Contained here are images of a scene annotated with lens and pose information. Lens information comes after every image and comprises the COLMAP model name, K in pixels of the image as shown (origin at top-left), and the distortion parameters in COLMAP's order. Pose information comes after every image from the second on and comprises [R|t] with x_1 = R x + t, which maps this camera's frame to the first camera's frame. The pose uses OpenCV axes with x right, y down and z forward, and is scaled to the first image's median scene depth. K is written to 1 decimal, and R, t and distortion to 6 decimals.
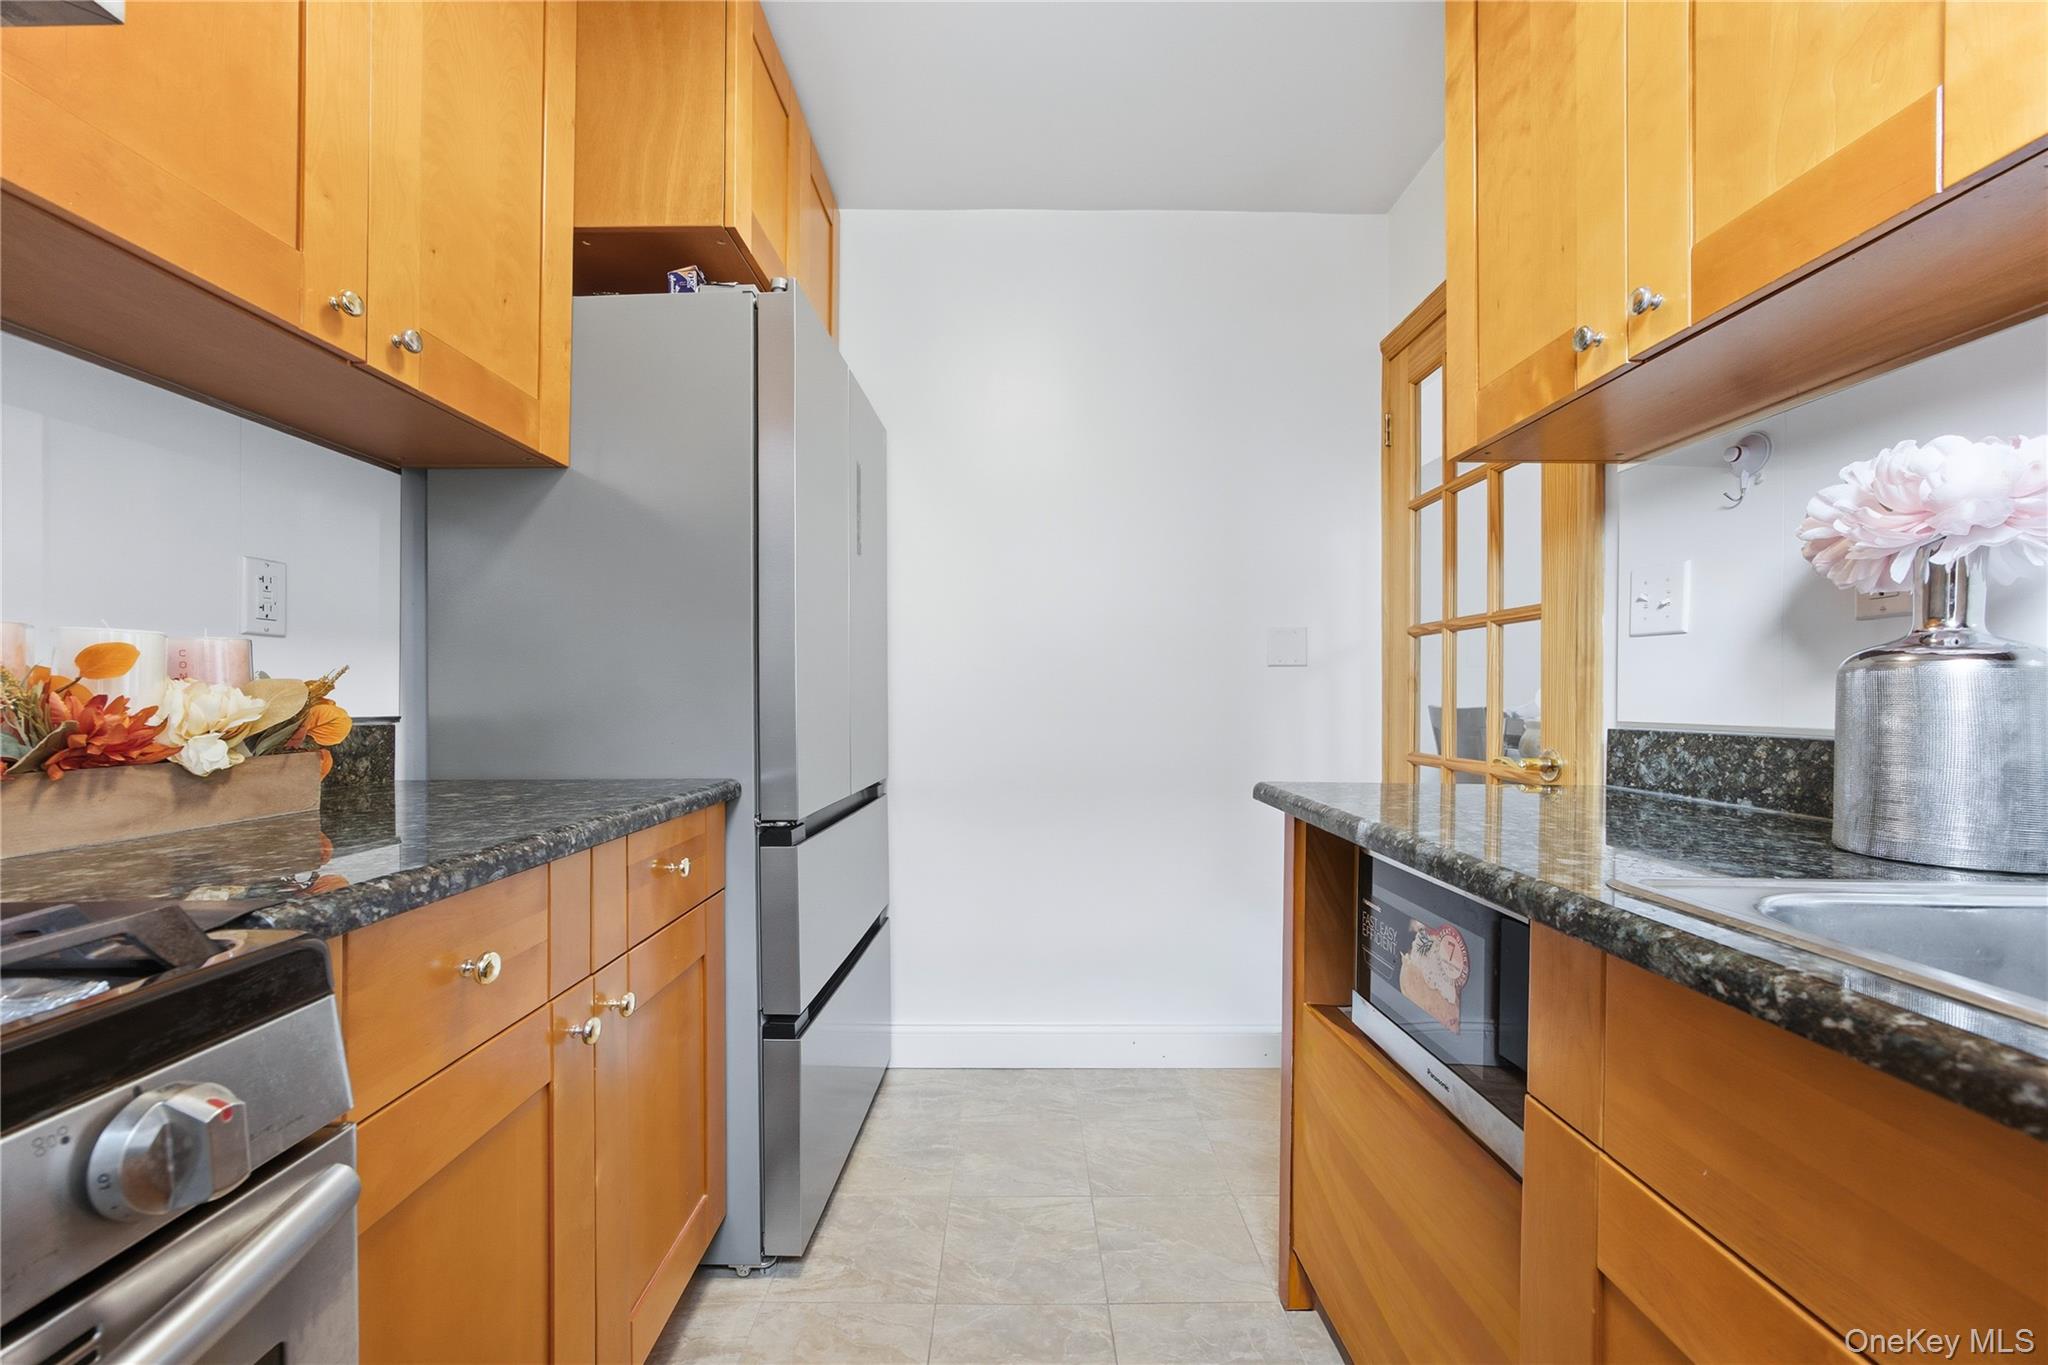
lens RADIAL K [[822.2, 0, 1044.4], [0, 822.2, 695.4], [0, 0, 1]] dist [-0.000230, 0.000230]
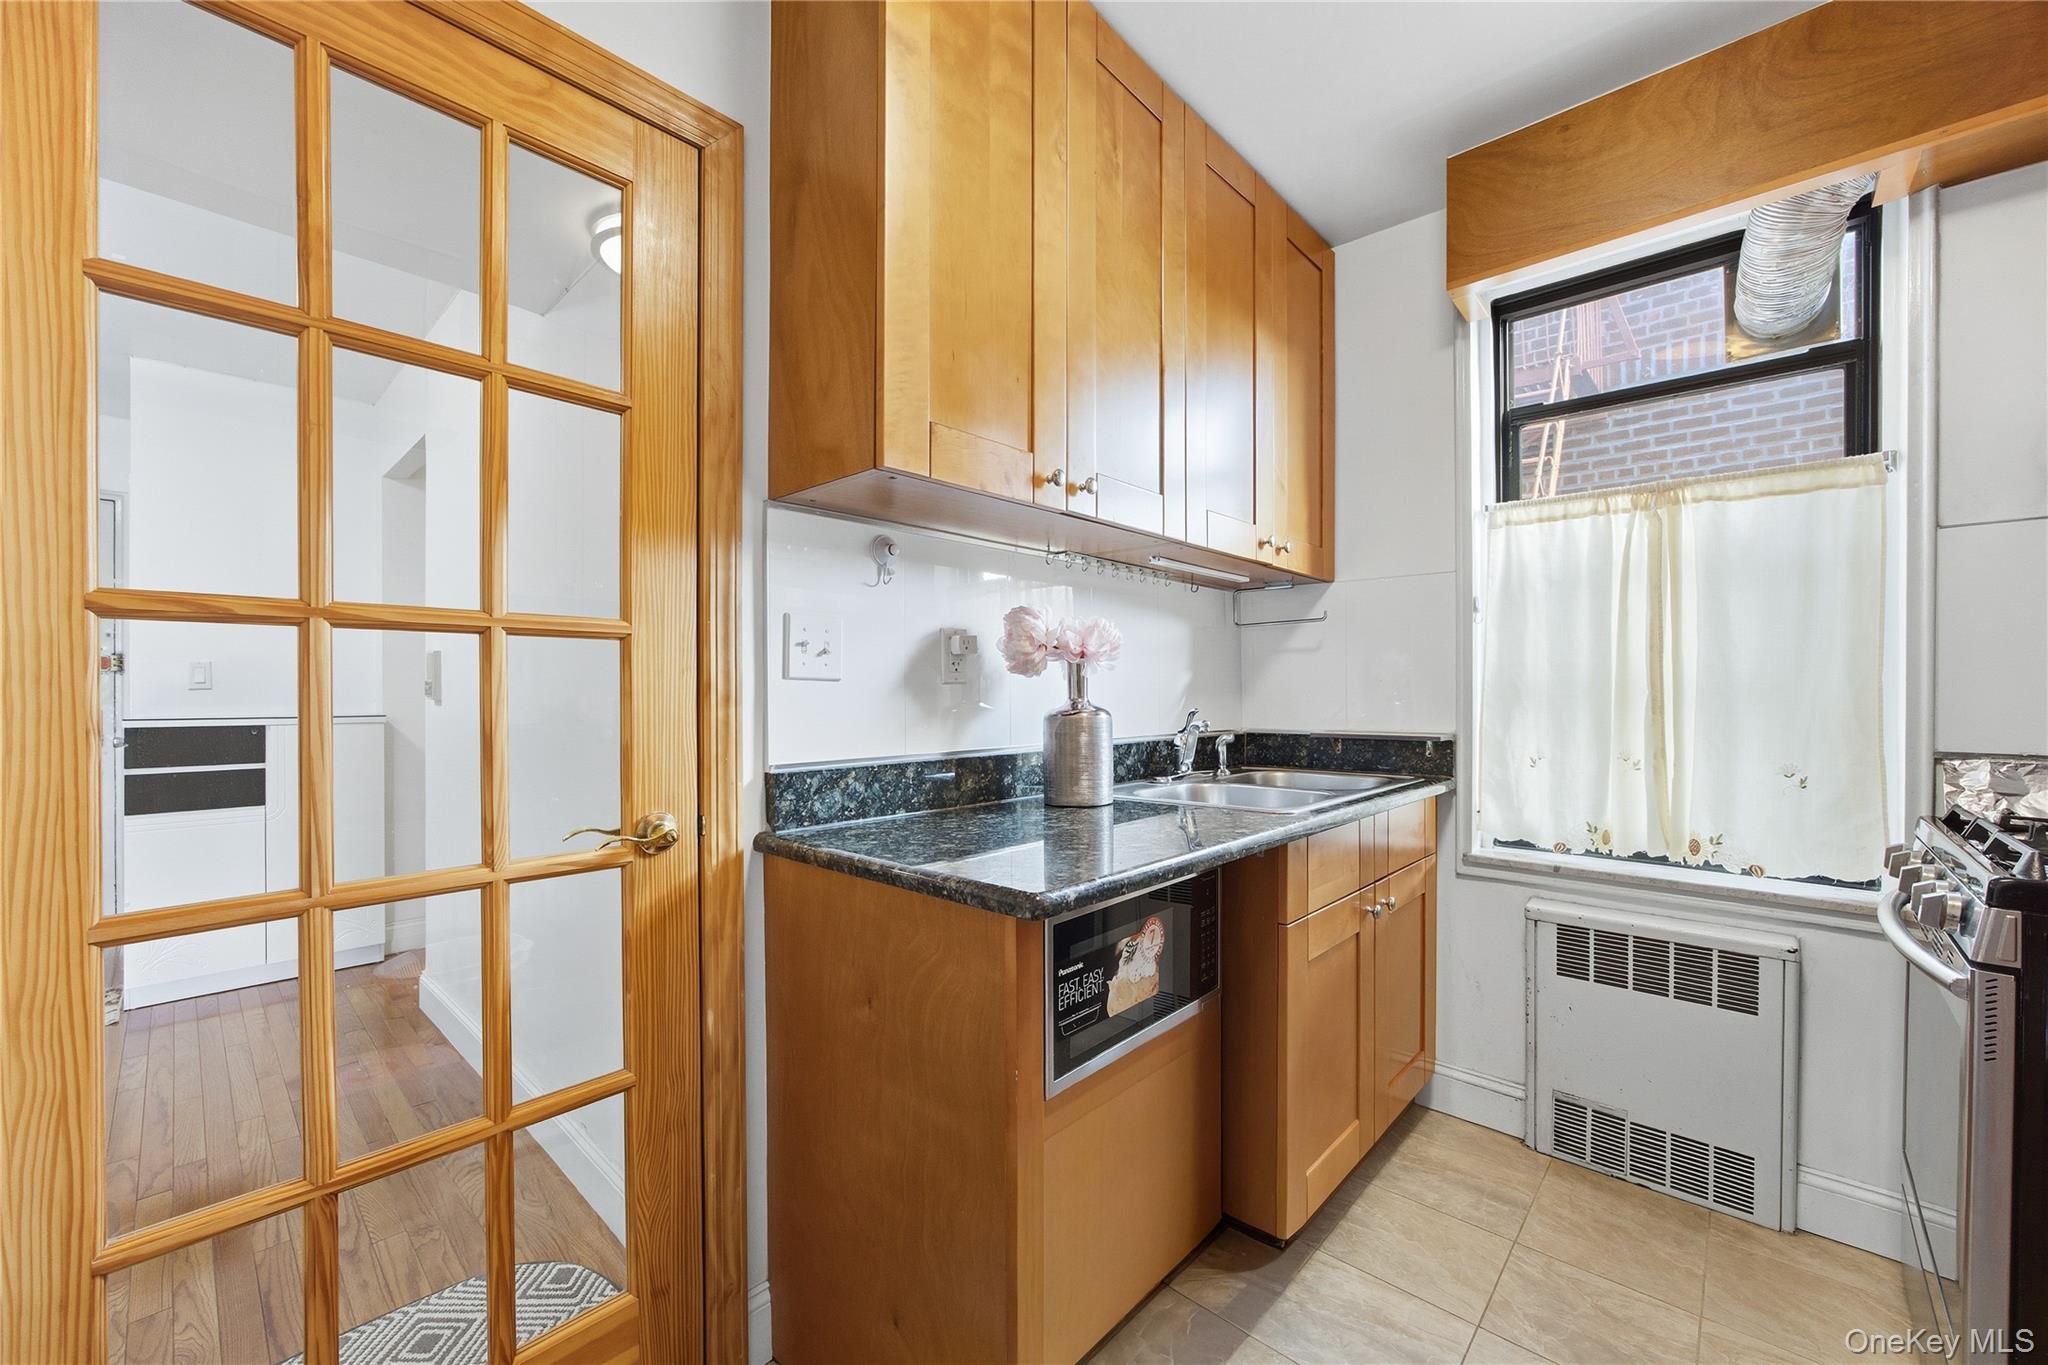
lens RADIAL K [[822.2, 0, 1044.4], [0, 822.2, 695.4], [0, 0, 1]] dist [-0.000230, 0.000230]
pose [[-0.726175, -0.006481, 0.687480, -0.224688], [-0.004842, 0.999979, 0.004312, -0.062625], [-0.687493, -0.000197, -0.726191, 1.658872]]
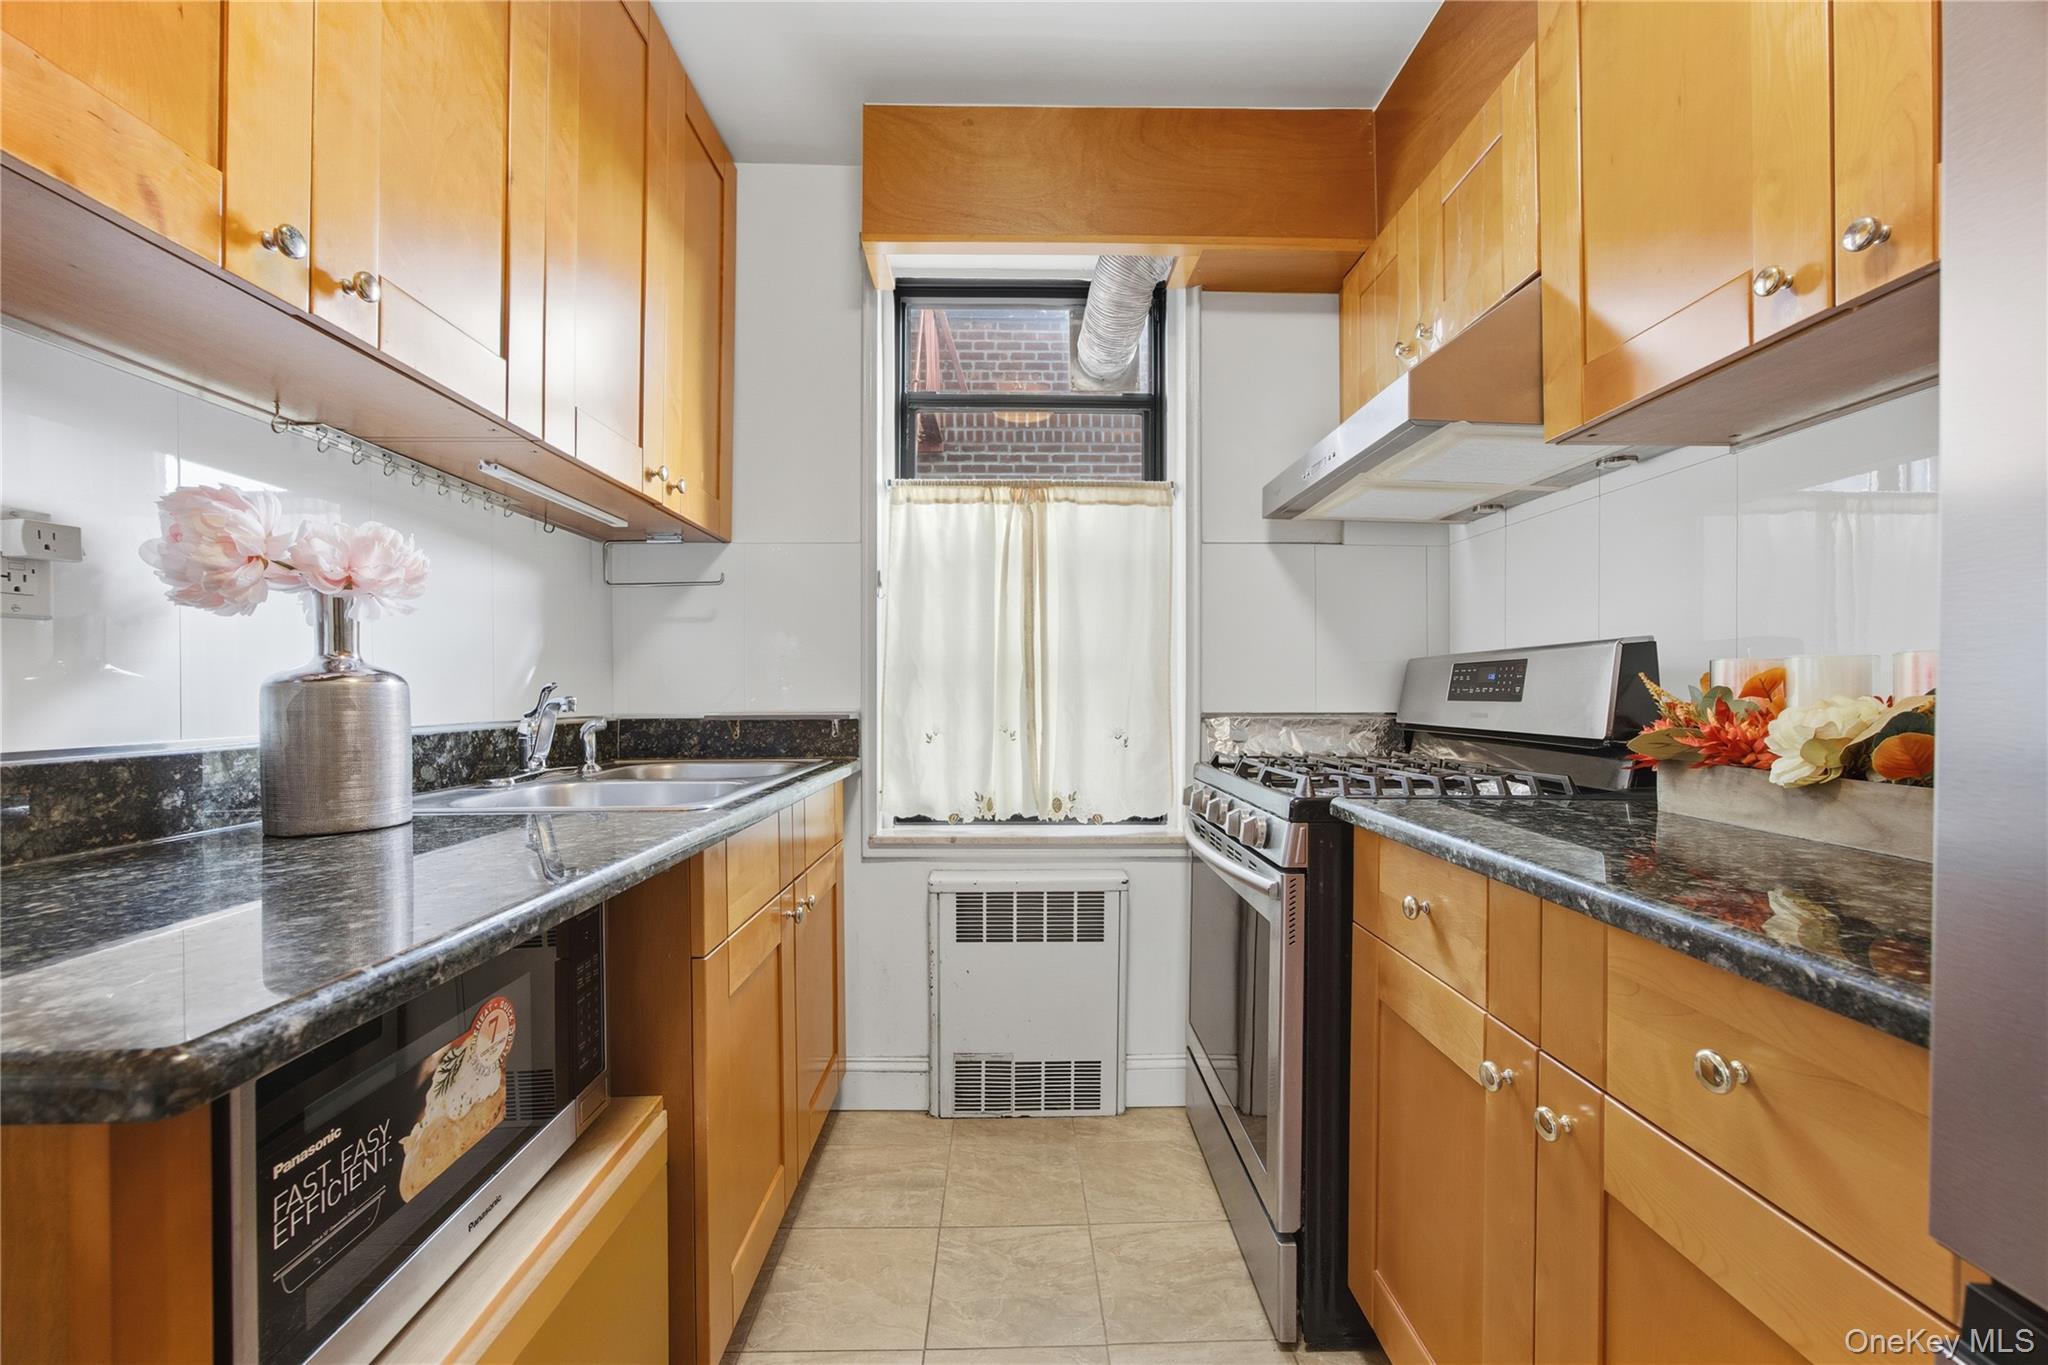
lens RADIAL K [[794.6, 0, 1044.2], [0, 794.6, 691.6], [0, 0, 1]] dist [-0.030912, 0.009478]
pose [[-0.999992, -0.002085, -0.003276, -0.032605], [-0.002066, 0.999981, -0.005830, -0.012190], [0.003288, -0.005823, -0.999978, 1.414283]]
